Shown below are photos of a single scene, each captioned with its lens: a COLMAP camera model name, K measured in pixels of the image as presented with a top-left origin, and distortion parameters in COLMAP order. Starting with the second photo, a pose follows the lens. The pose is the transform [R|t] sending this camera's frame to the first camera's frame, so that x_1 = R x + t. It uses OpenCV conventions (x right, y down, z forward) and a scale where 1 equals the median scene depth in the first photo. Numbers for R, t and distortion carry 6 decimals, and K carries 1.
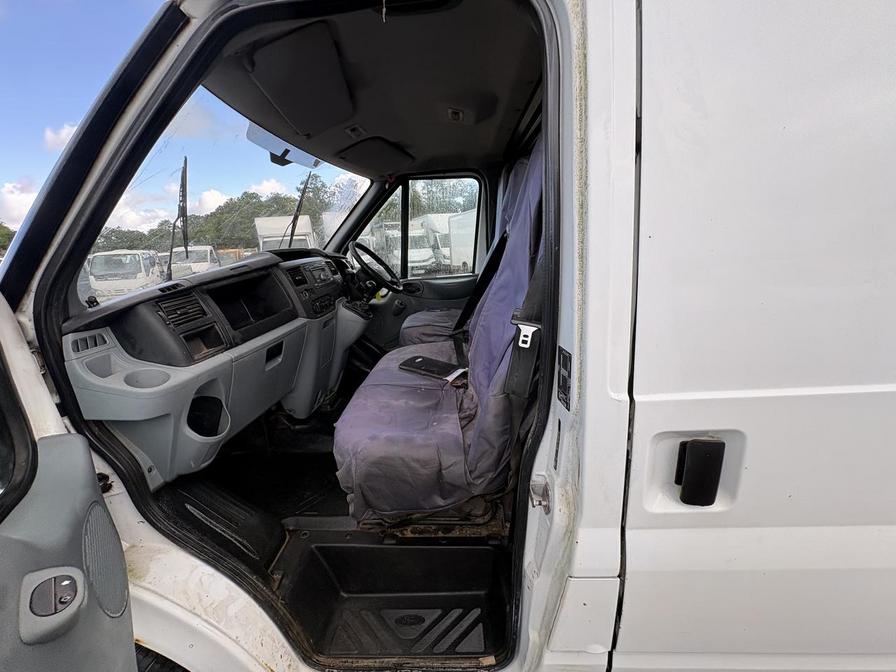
lens RADIAL K [[356.3, 0, 447.7], [0, 356.3, 336.5], [0, 0, 1]] dist [0.000278, 0.000158]
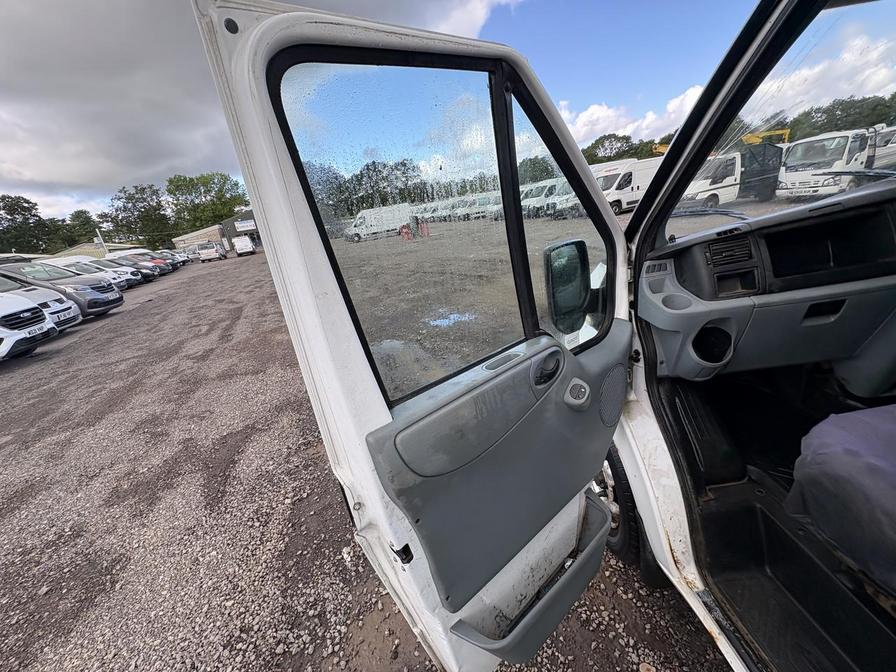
lens RADIAL K [[356.3, 0, 447.7], [0, 356.3, 336.5], [0, 0, 1]] dist [0.000278, 0.000158]
pose [[0.073784, 0.387534, -0.918898, 0.364354], [-0.108454, 0.919063, 0.378895, -0.165553], [0.991359, 0.071702, 0.109842, -0.015533]]
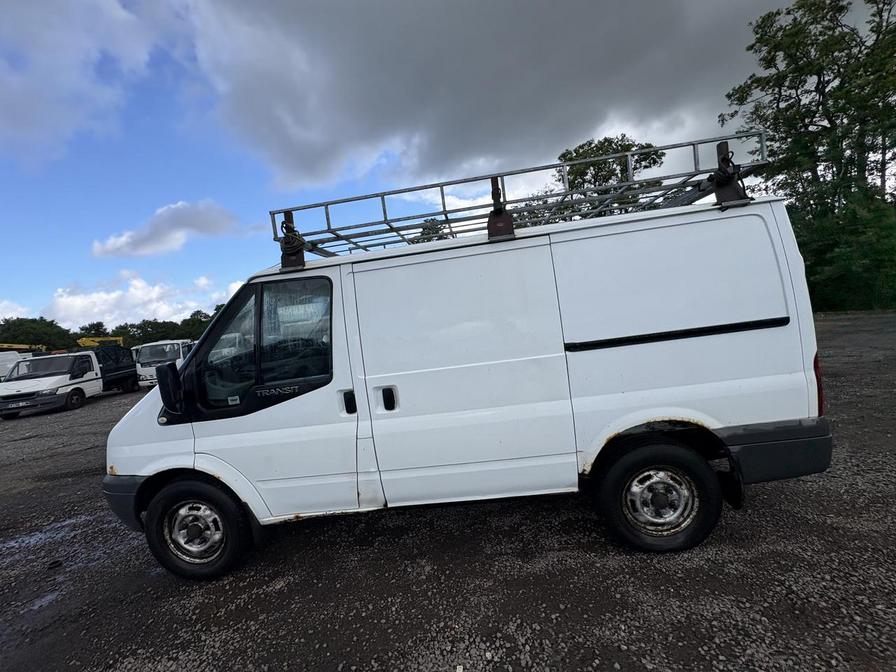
lens RADIAL K [[356.3, 0, 447.7], [0, 356.3, 336.5], [0, 0, 1]] dist [0.000278, 0.000158]
pose [[0.997522, -0.057969, -0.039873, 1.007101], [0.049031, 0.979186, -0.196954, 0.344684], [0.050460, 0.194511, 0.979602, -1.691049]]
